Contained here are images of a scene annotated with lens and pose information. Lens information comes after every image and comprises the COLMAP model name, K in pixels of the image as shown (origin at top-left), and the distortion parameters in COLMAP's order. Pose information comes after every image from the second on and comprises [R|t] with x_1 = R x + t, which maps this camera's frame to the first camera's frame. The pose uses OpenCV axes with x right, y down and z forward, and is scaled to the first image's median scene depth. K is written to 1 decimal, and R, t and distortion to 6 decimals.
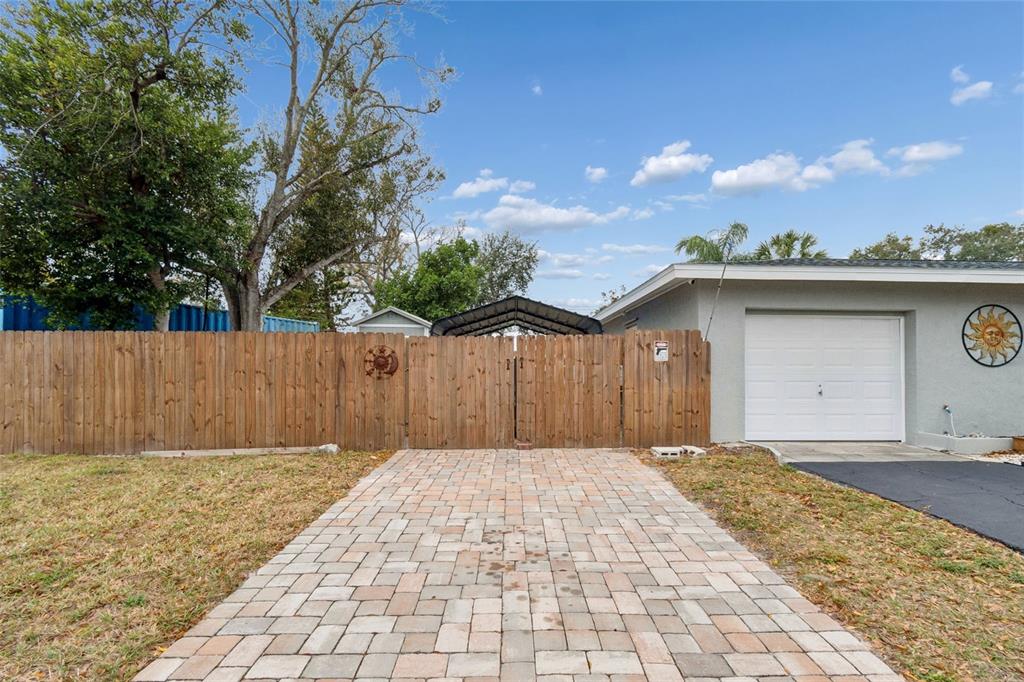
lens RADIAL K [[528.8, 0, 508.5], [0, 528.8, 348.4], [0, 0, 1]] dist [0.005929, -0.000217]
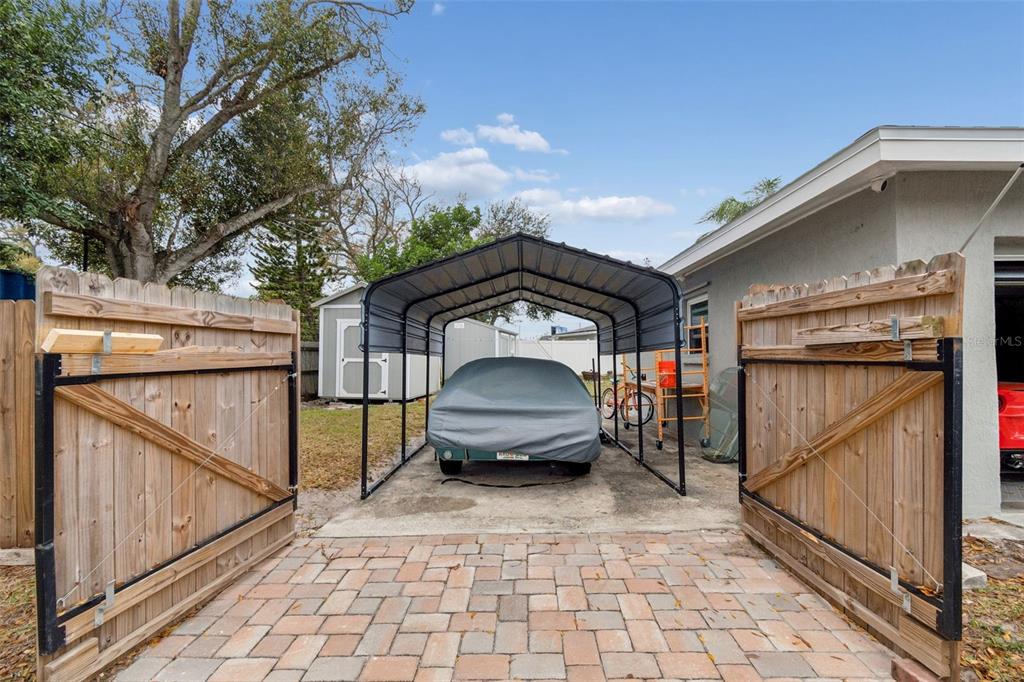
lens RADIAL K [[458.7, 0, 516.4], [0, 458.7, 343.6], [0, 0, 1]] dist [-0.003256, 0.001682]
pose [[0.999858, -0.014905, -0.007892, 0.038035], [0.015053, 0.999706, 0.019012, 0.014438], [0.007606, -0.019128, 0.999788, 1.460717]]
